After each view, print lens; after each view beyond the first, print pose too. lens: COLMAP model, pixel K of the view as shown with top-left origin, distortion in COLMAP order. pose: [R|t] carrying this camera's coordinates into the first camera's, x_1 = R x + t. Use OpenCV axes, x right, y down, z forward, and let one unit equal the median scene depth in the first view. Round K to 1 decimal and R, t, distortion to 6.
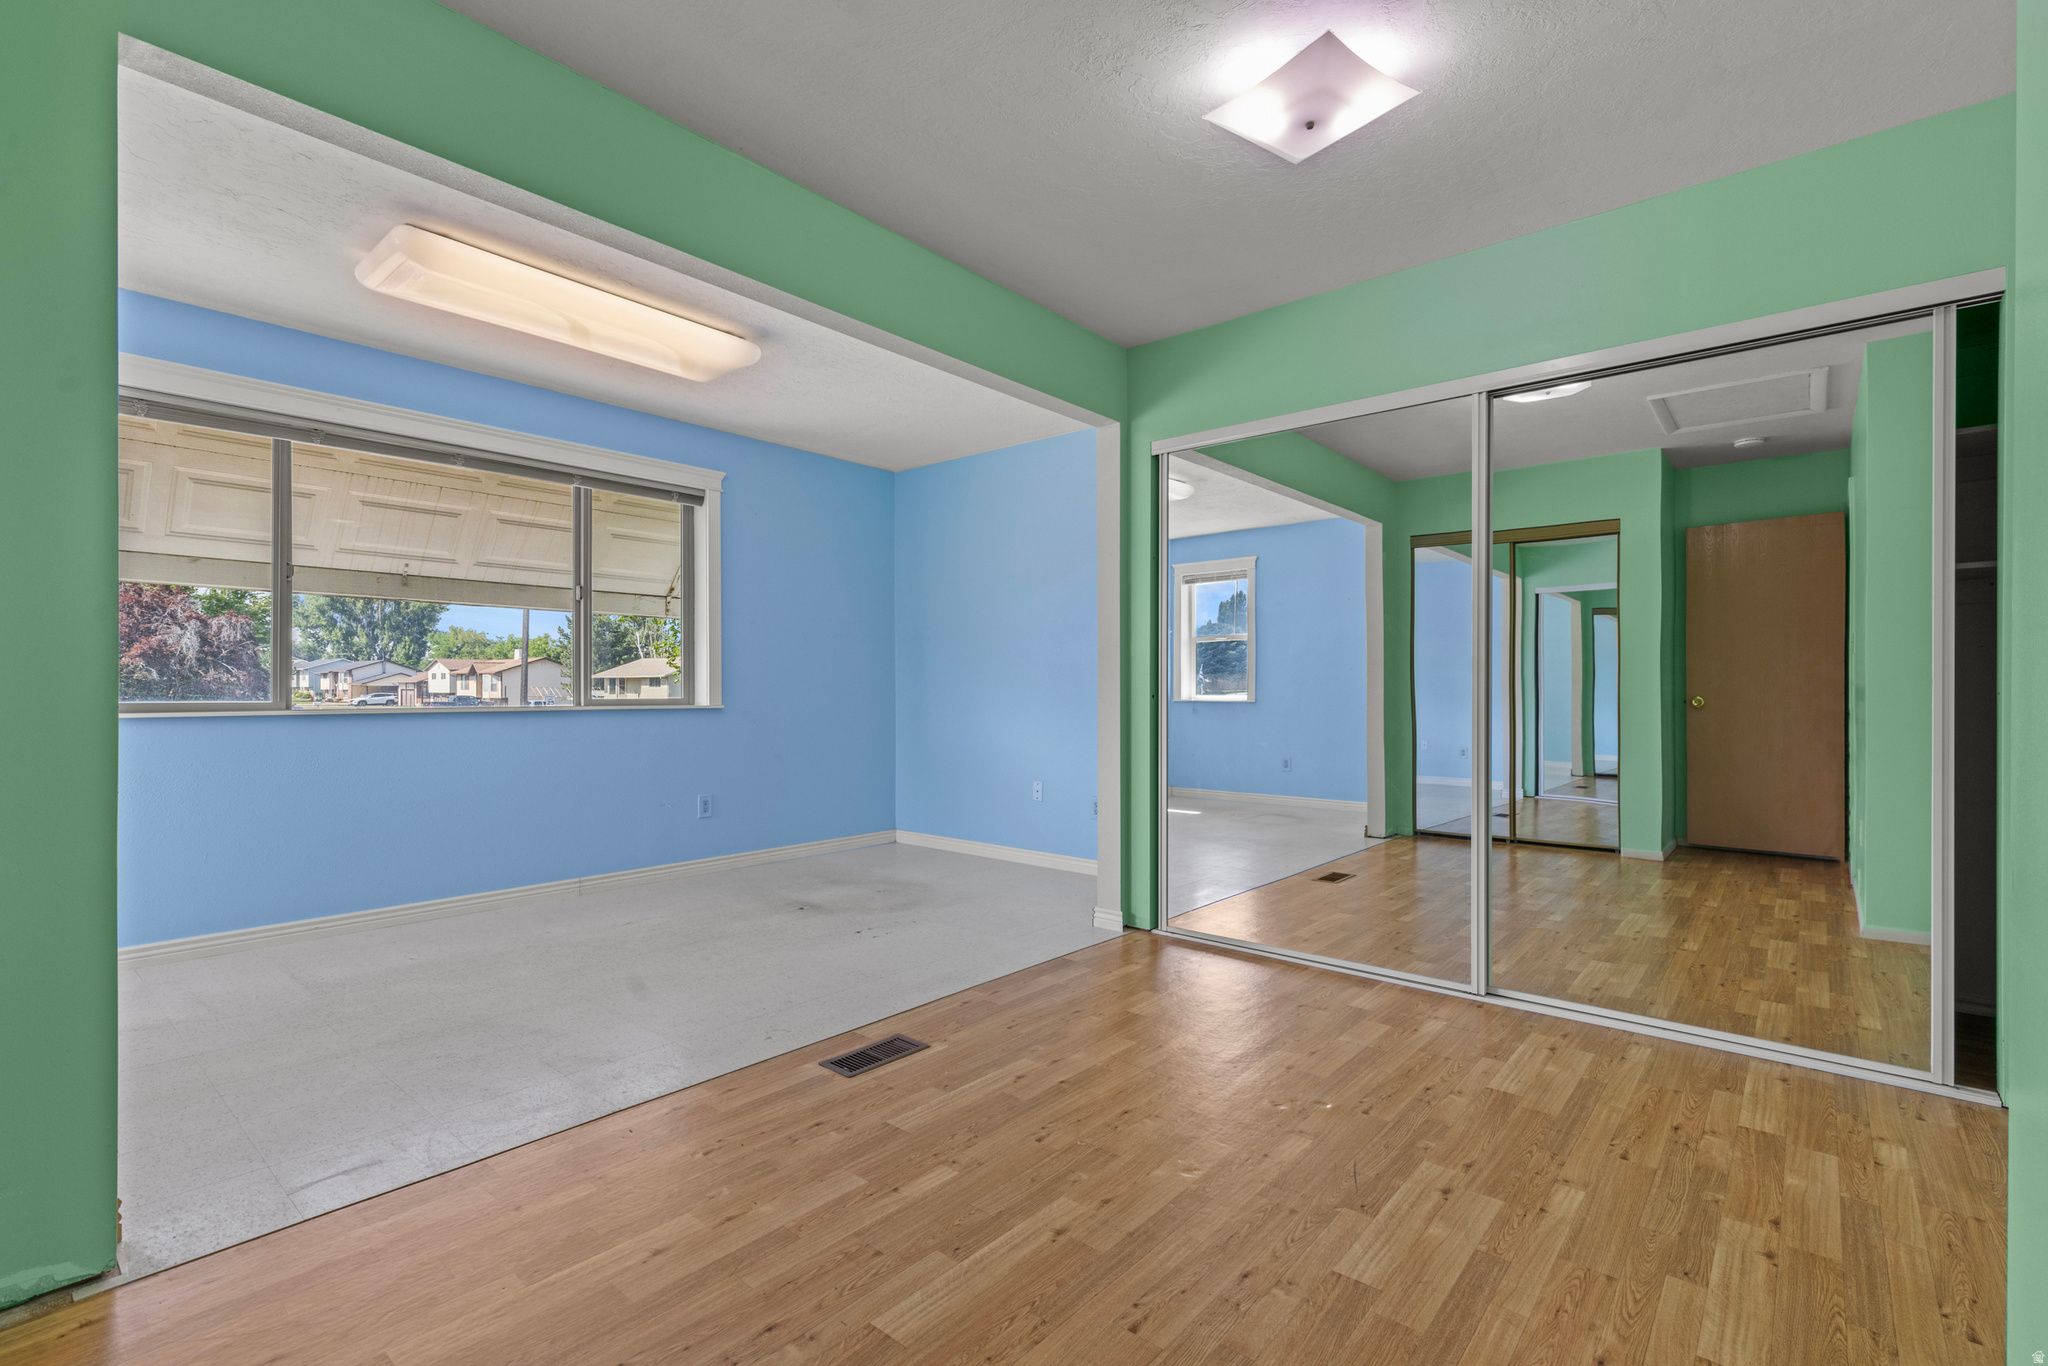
lens RADIAL K [[922.8, 0, 1004.6], [0, 922.8, 688.7], [0, 0, 1]] dist [0.008874, -0.001931]
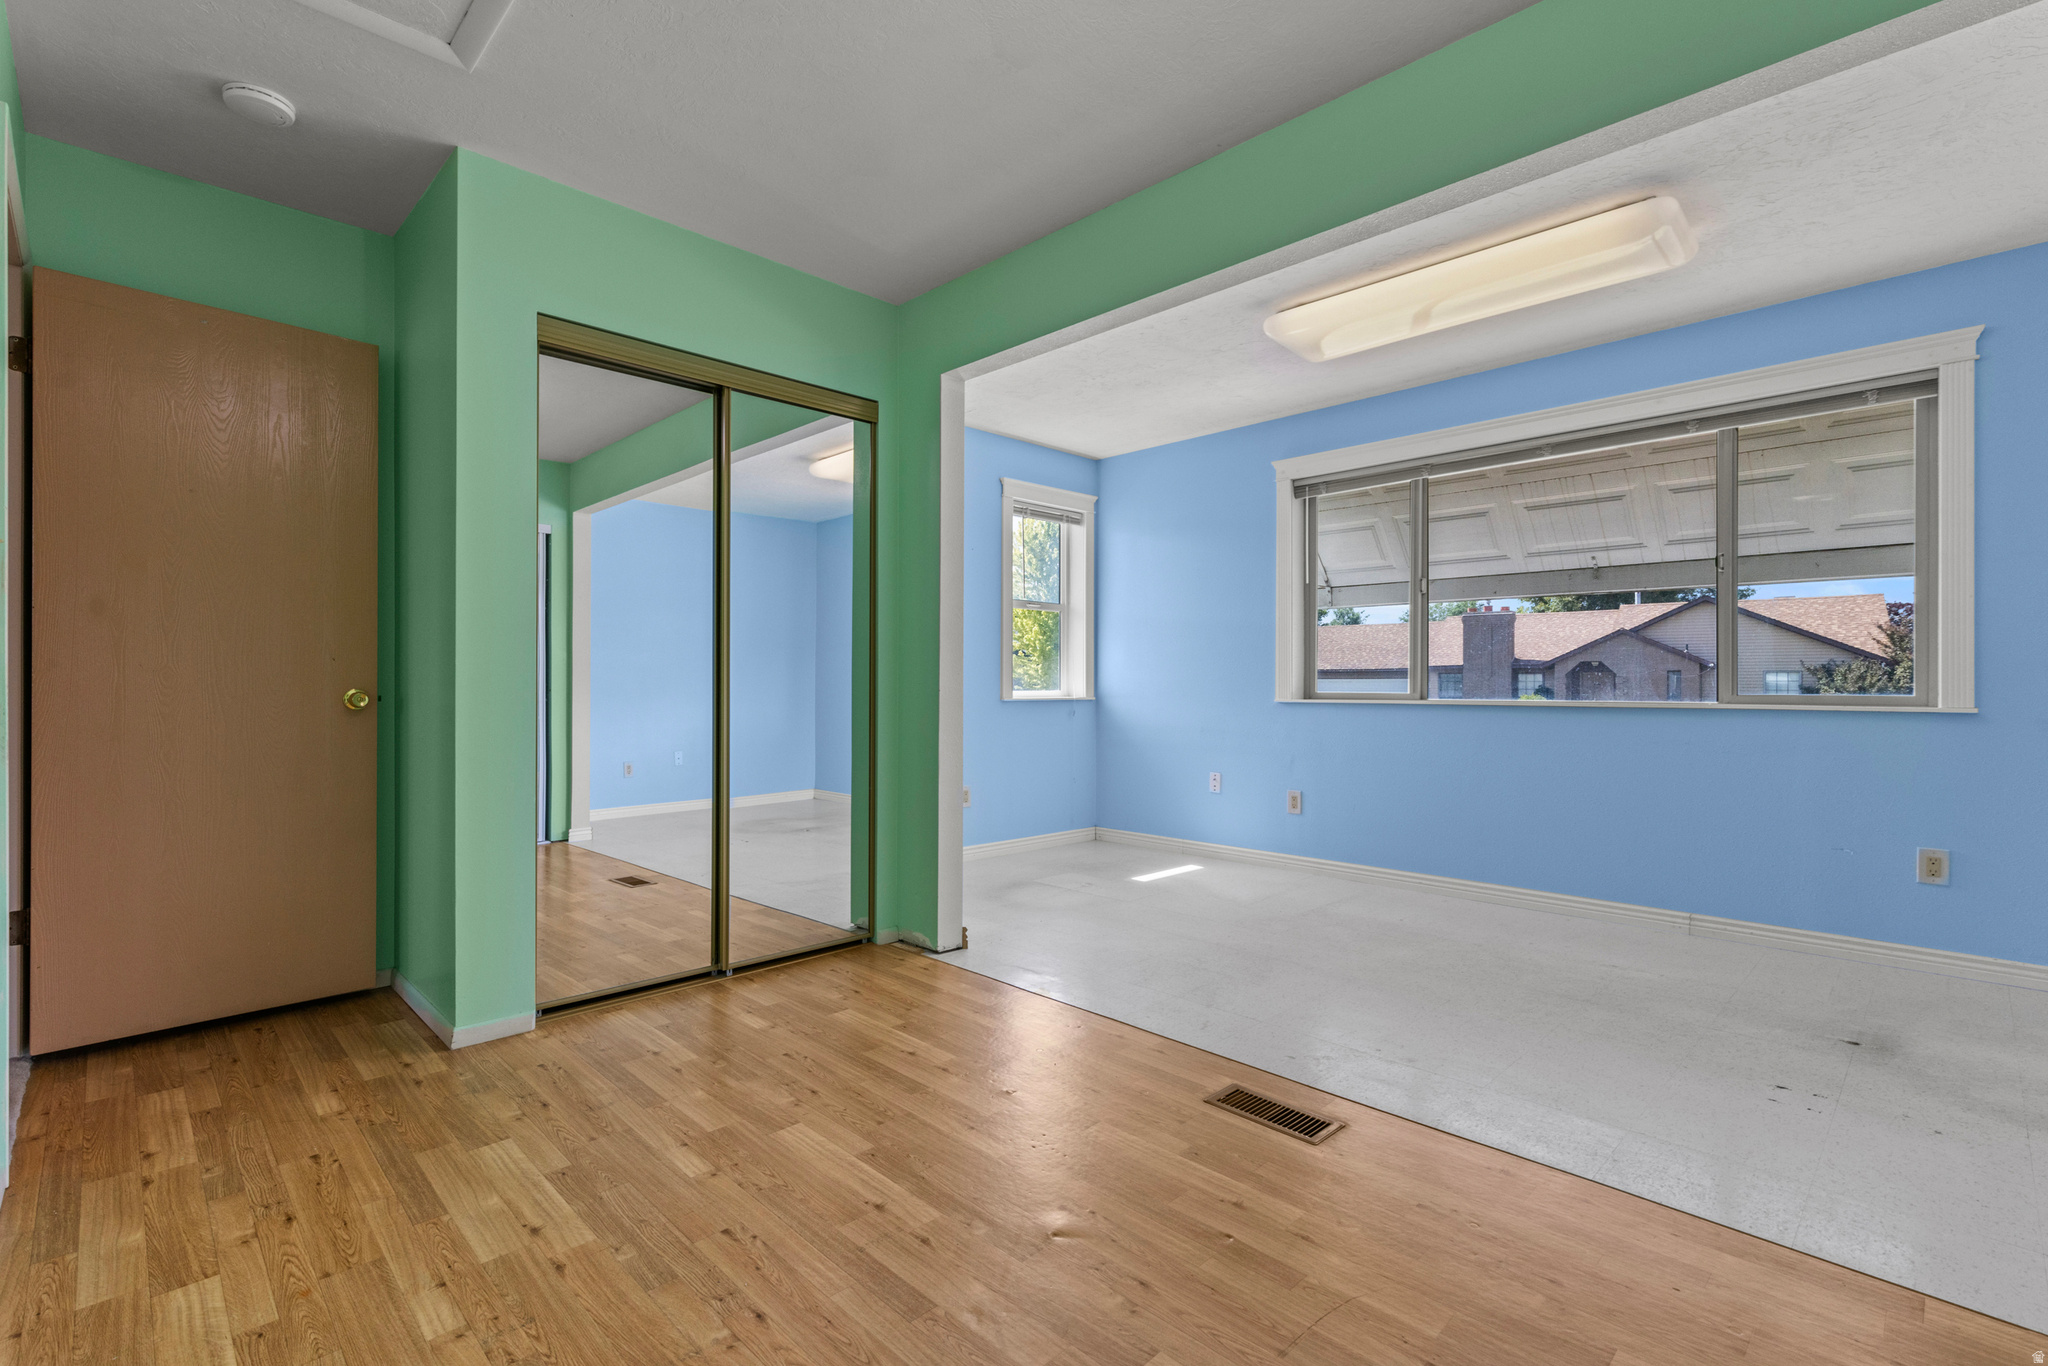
lens RADIAL K [[922.8, 0, 1002.4], [0, 922.8, 682.3], [0, 0, 1]] dist [0.008874, -0.001931]
pose [[-0.083561, -0.003197, -0.996498, 1.264978], [-0.000232, 0.999995, -0.003189, 0.010815], [0.996503, -0.000035, -0.083561, 1.443401]]
